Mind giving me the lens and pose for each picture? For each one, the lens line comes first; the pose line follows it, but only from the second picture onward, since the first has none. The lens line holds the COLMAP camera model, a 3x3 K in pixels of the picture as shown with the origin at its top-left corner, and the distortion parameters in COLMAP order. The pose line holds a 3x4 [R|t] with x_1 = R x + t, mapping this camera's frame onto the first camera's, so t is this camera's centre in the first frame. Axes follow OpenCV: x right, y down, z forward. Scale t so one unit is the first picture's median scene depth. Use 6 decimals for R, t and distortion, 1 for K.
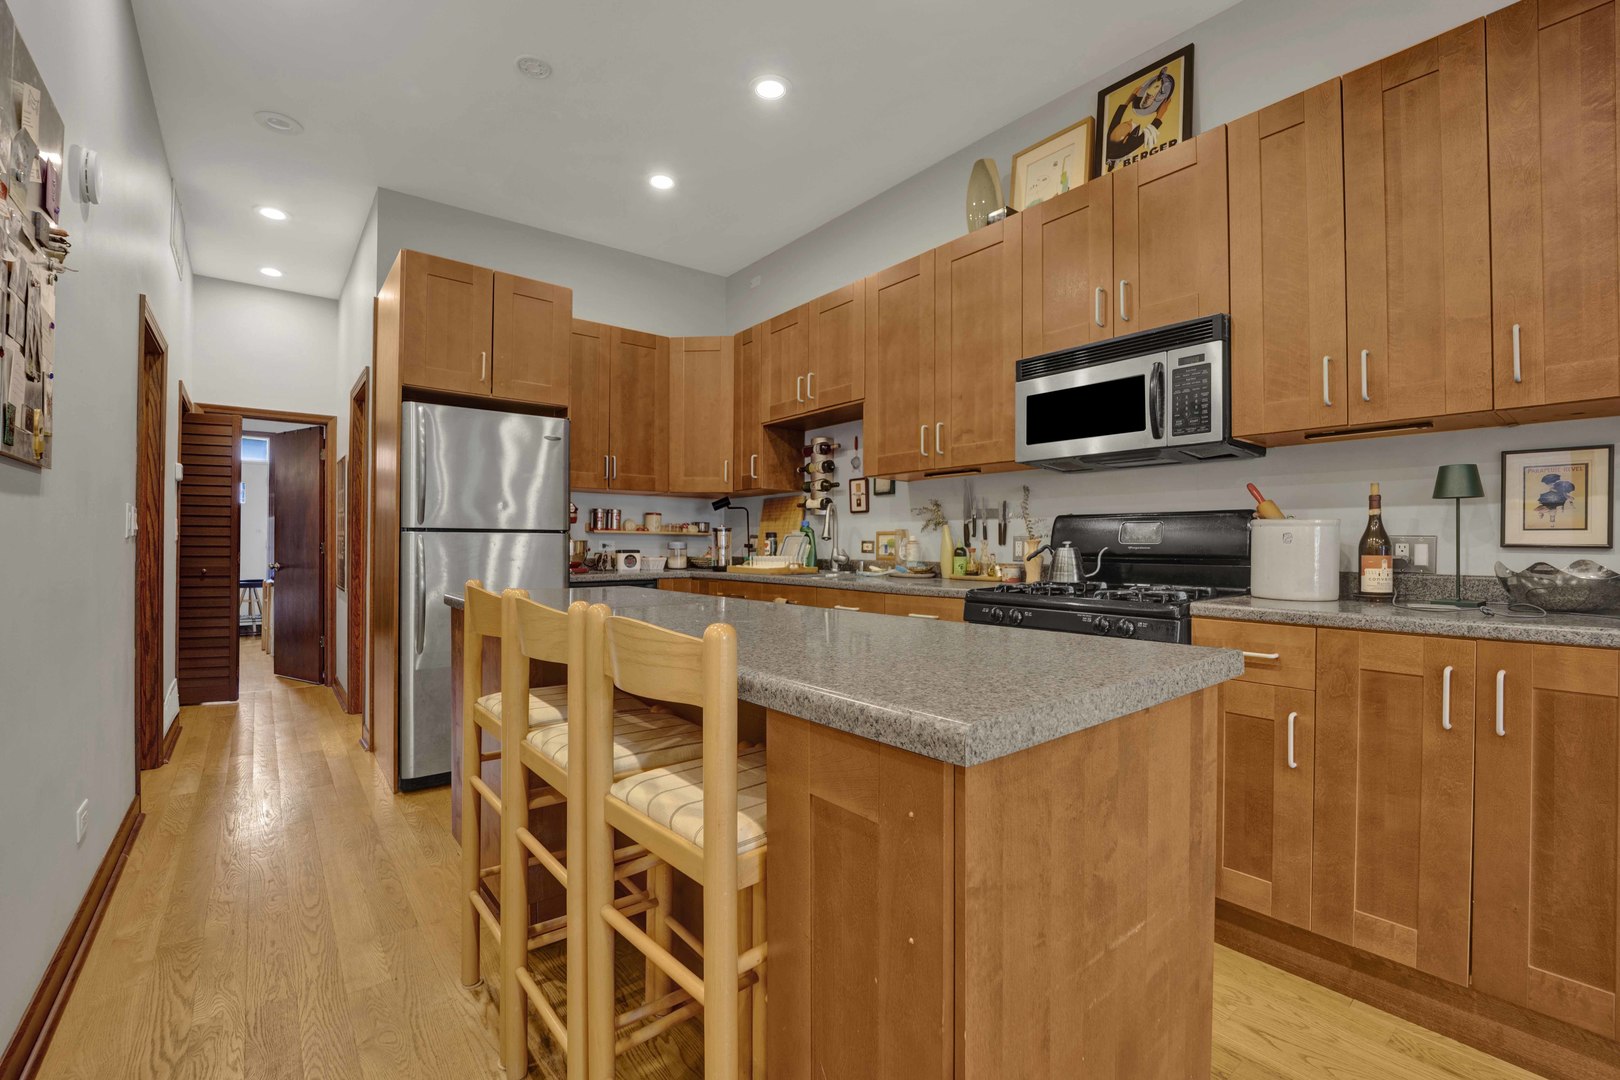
lens RADIAL K [[725.5, 0, 772.5], [0, 725.5, 541.8], [0, 0, 1]] dist [-0.023742, -0.000391]
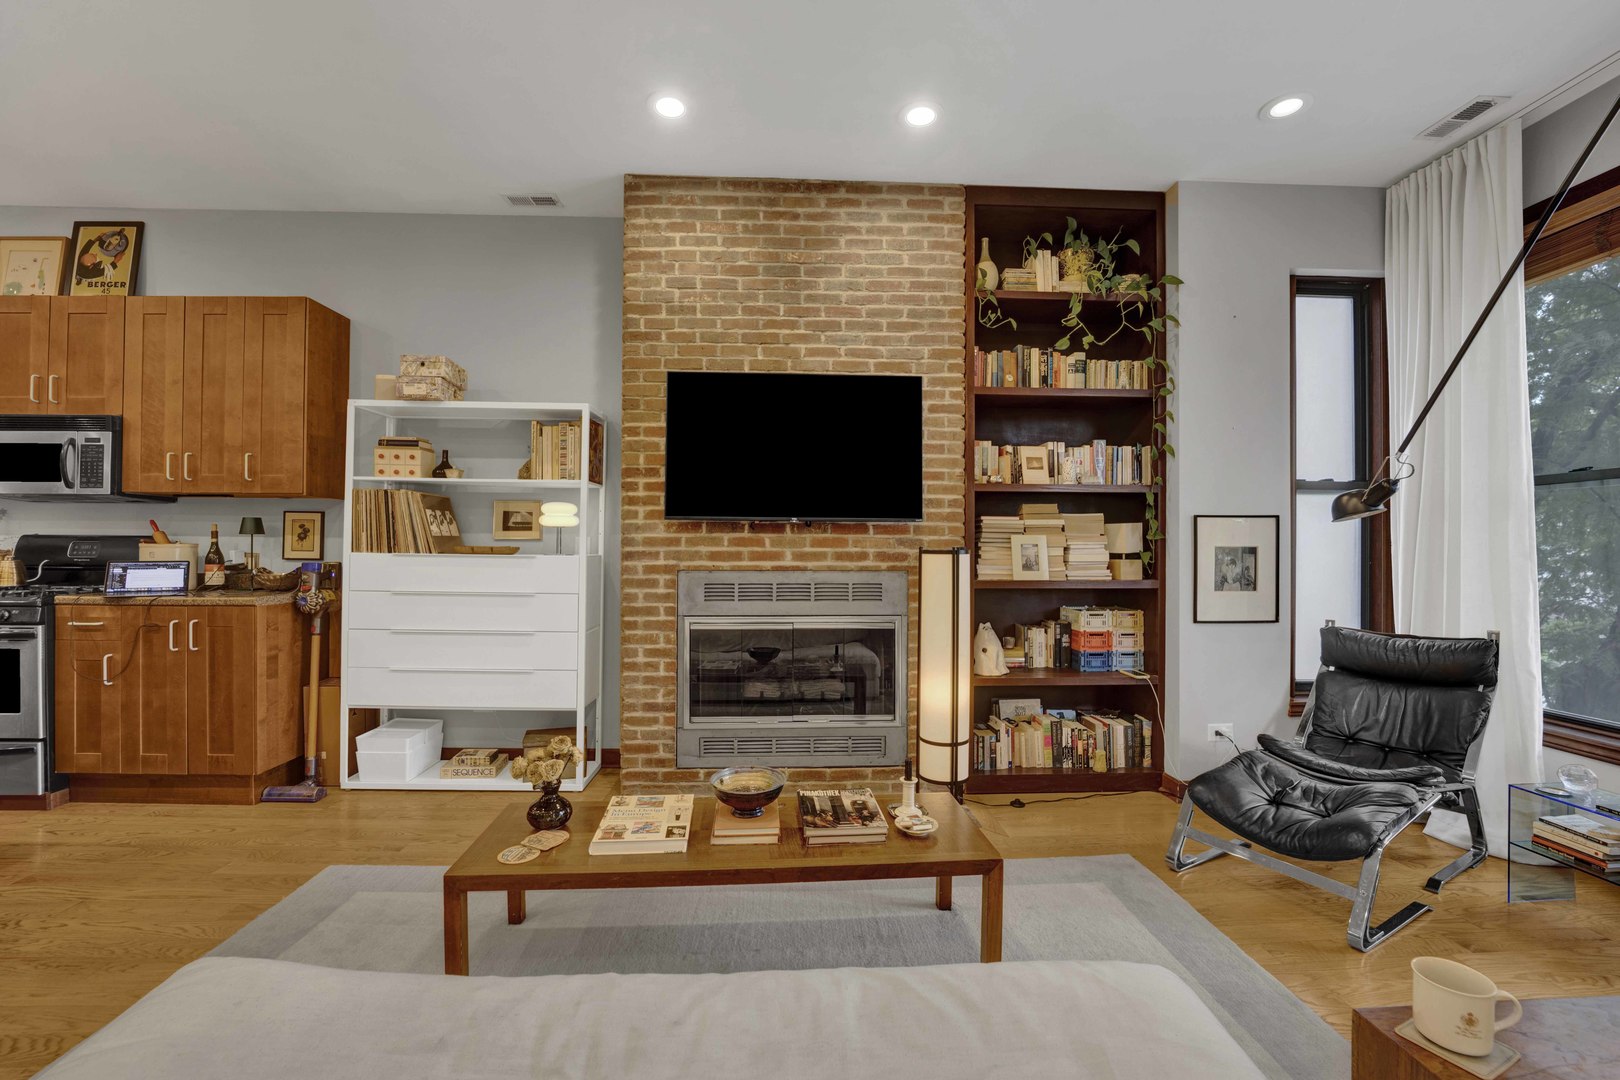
lens RADIAL K [[681.3, 0, 852.1], [0, 681.3, 542.9], [0, 0, 1]] dist [-0.020696, 0.000517]
pose [[0.547832, 0.003942, 0.836579, 0.238558], [-0.007042, 0.999975, -0.000100, -0.035484], [-0.836559, -0.005837, 0.547846, -0.983161]]
